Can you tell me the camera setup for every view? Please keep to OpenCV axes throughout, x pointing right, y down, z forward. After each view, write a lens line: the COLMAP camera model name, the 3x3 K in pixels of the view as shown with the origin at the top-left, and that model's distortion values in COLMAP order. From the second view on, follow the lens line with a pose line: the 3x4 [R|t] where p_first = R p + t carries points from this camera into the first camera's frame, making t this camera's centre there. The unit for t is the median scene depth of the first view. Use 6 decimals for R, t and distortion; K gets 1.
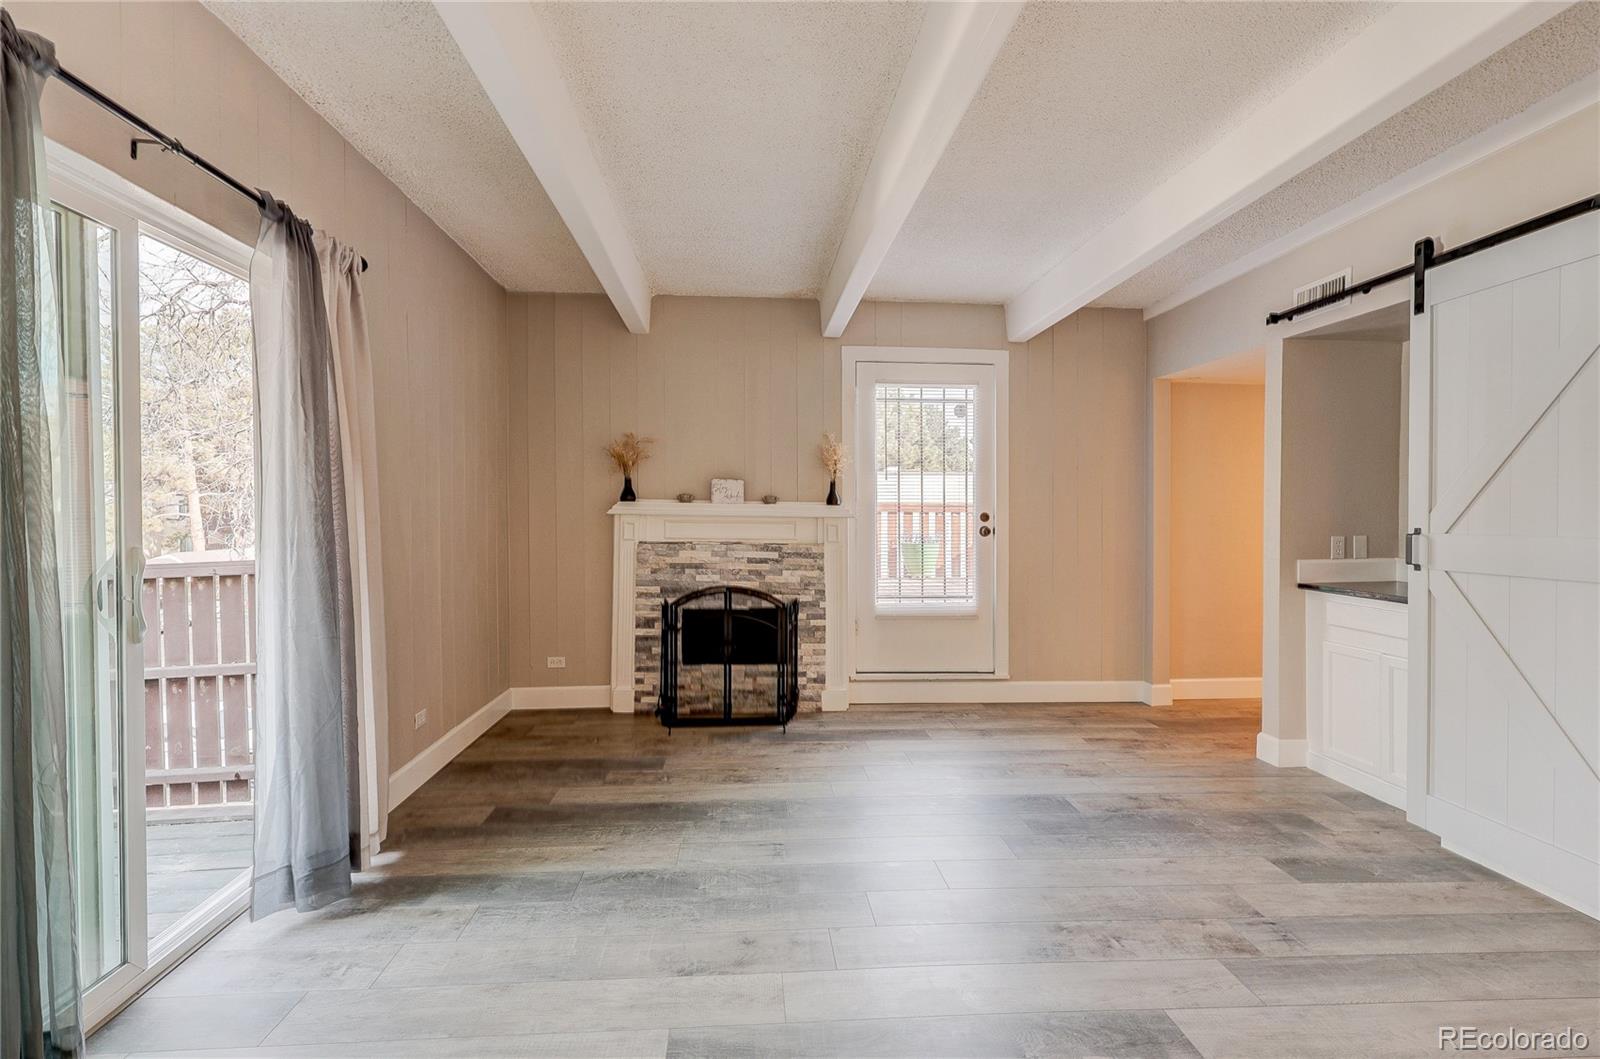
lens RADIAL K [[753.5, 0, 793.5], [0, 753.5, 528.9], [0, 0, 1]] dist [0.001320, -0.000576]
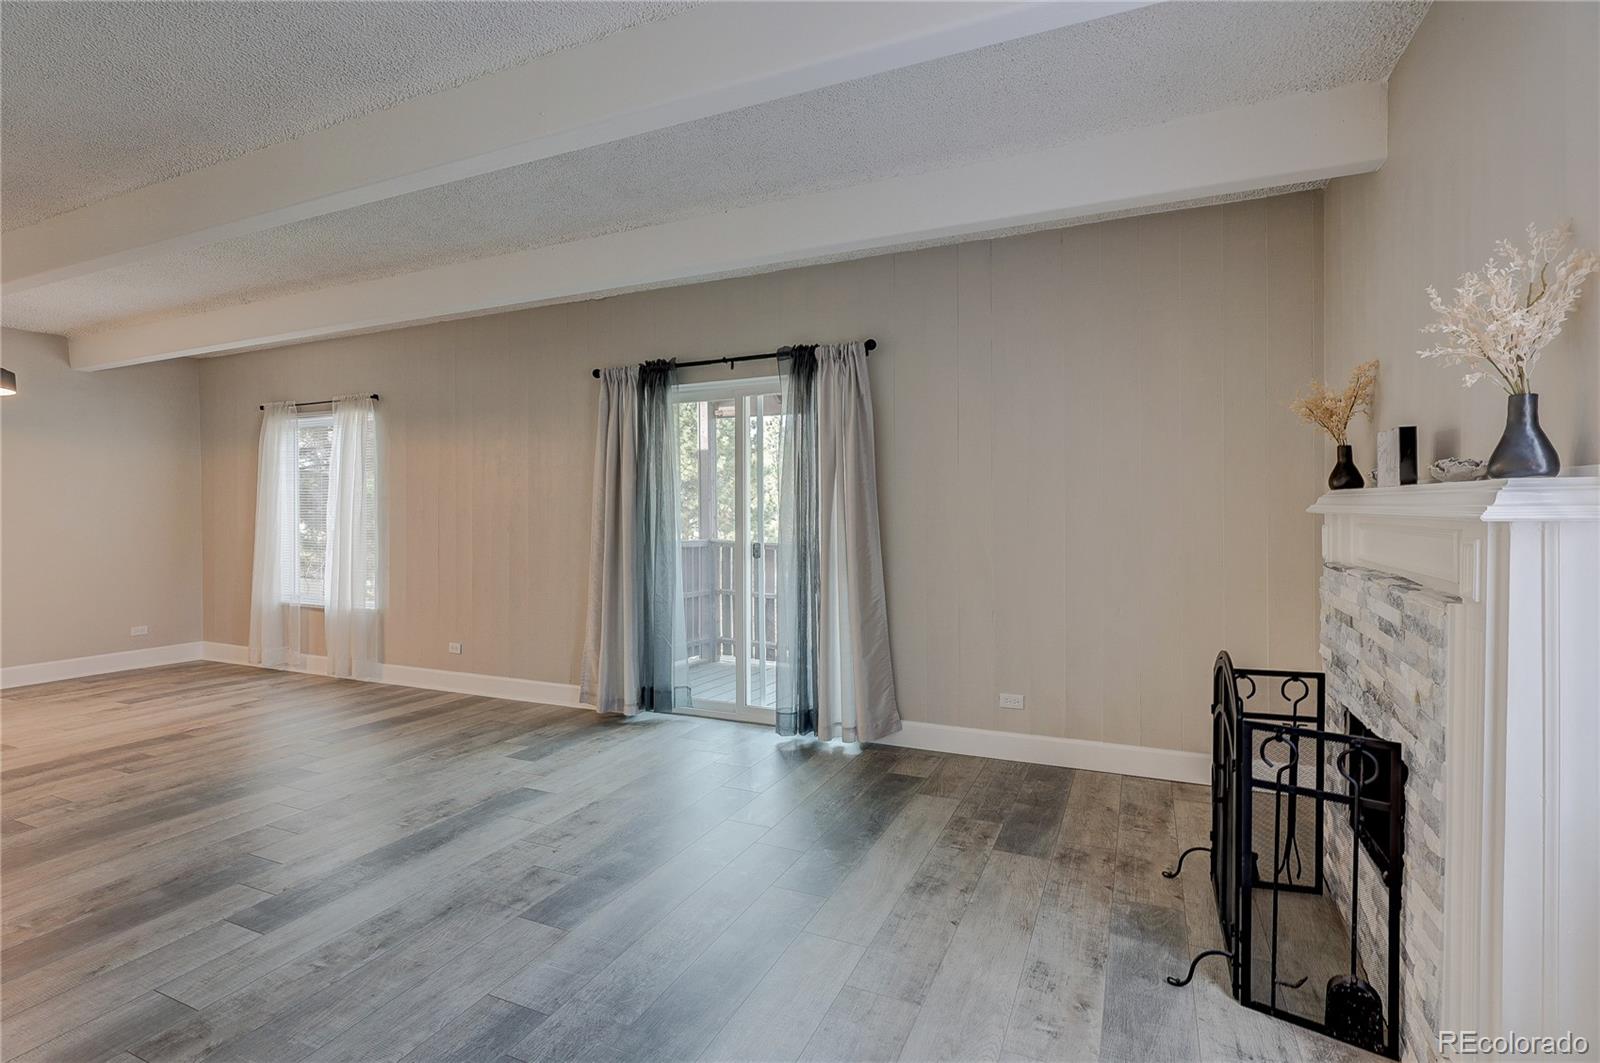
lens RADIAL K [[753.5, 0, 793.6], [0, 753.5, 531.5], [0, 0, 1]] dist [0.001320, -0.000576]
pose [[-0.468922, 0.015723, -0.883100, 0.614117], [-0.017714, 0.999473, 0.027201, -0.018048], [0.883062, 0.028398, -0.468396, 1.229339]]
